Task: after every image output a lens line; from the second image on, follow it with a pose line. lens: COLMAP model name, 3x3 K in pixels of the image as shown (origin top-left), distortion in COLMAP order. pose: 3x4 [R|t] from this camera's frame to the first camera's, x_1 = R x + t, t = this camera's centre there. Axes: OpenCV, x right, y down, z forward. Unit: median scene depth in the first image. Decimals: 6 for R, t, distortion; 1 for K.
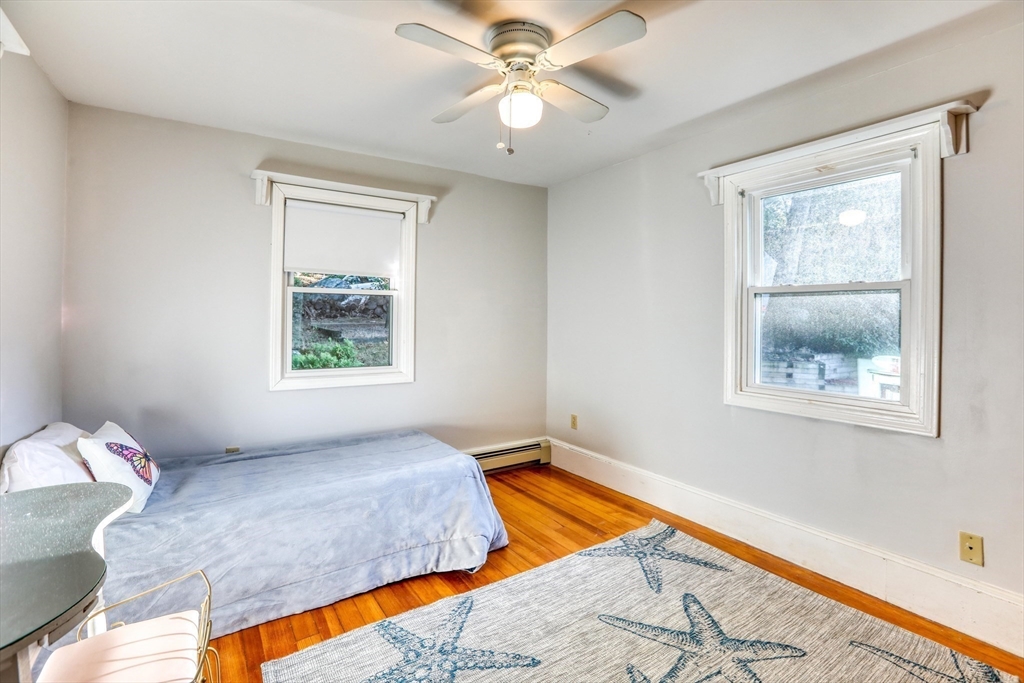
lens RADIAL K [[476.6, 0, 515.2], [0, 476.6, 318.4], [0, 0, 1]] dist [-0.050606, 0.015269]
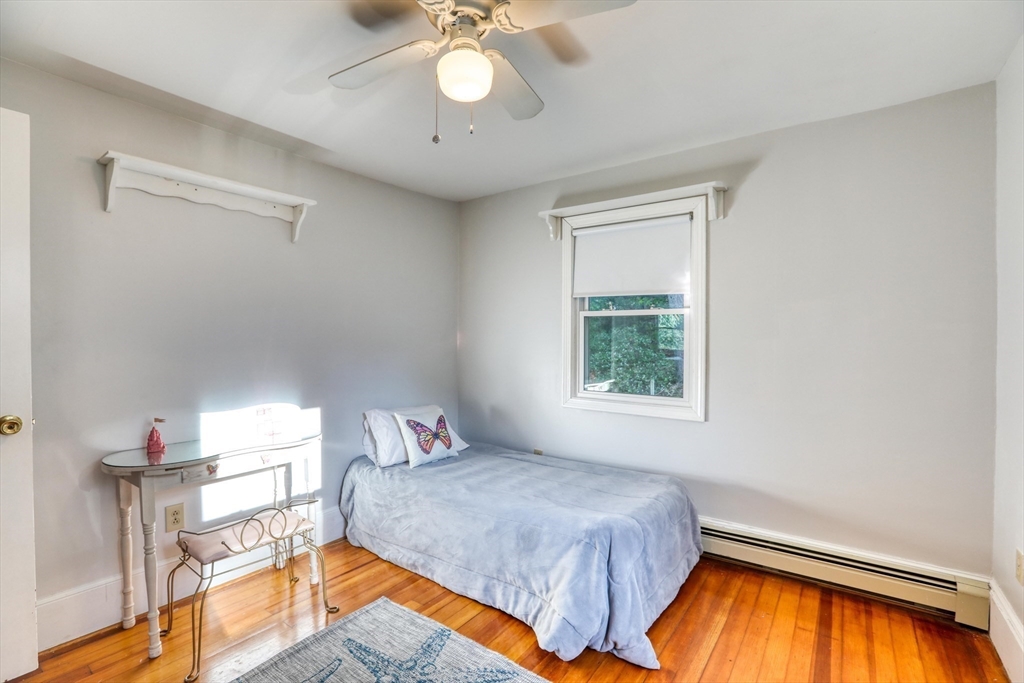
lens RADIAL K [[473.1, 0, 522.2], [0, 473.1, 342.8], [0, 0, 1]] dist [-0.049984, 0.015158]
pose [[0.340872, 0.008091, -0.940075, 0.507126], [-0.002310, 0.999967, 0.007769, -0.004827], [0.940107, -0.000476, 0.340879, 0.537549]]
